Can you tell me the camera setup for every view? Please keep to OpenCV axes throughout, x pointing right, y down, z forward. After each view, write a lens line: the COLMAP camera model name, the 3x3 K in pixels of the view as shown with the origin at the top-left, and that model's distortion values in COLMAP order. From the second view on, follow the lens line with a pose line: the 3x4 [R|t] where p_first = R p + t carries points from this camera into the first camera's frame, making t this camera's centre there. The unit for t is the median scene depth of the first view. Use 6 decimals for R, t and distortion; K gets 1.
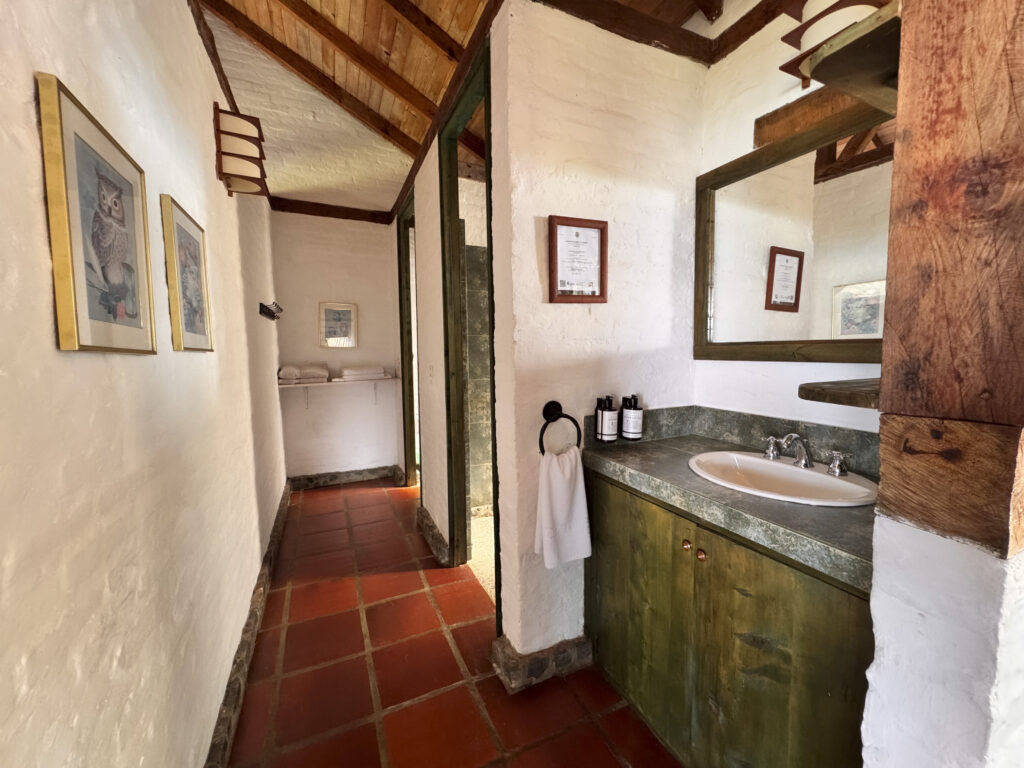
lens RADIAL K [[414.0, 0, 496.6], [0, 414.0, 380.1], [0, 0, 1]] dist [-0.001167, 0.000017]
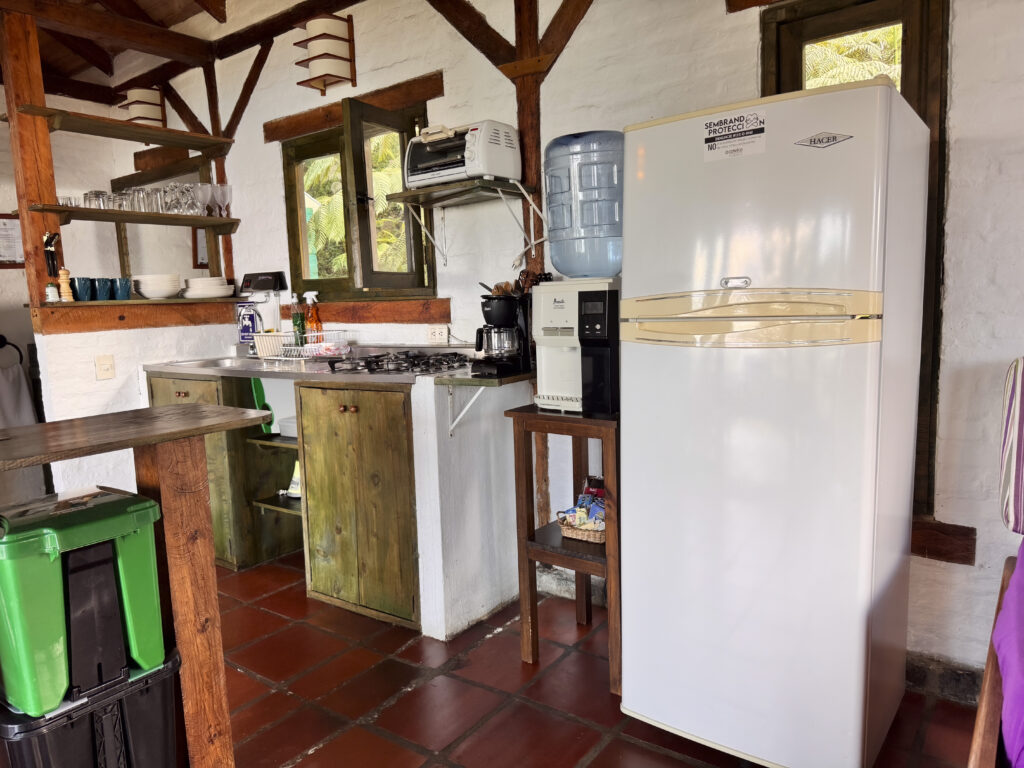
lens RADIAL K [[724.5, 0, 512.0], [0, 724.5, 384.0], [0, 0, 1]] dist [-0.015198, -0.006174]
pose [[0.860444, -0.080496, 0.503146, 0.407355], [0.066965, 0.996742, 0.044945, 0.233655], [-0.505125, -0.004979, 0.863032, -2.136110]]
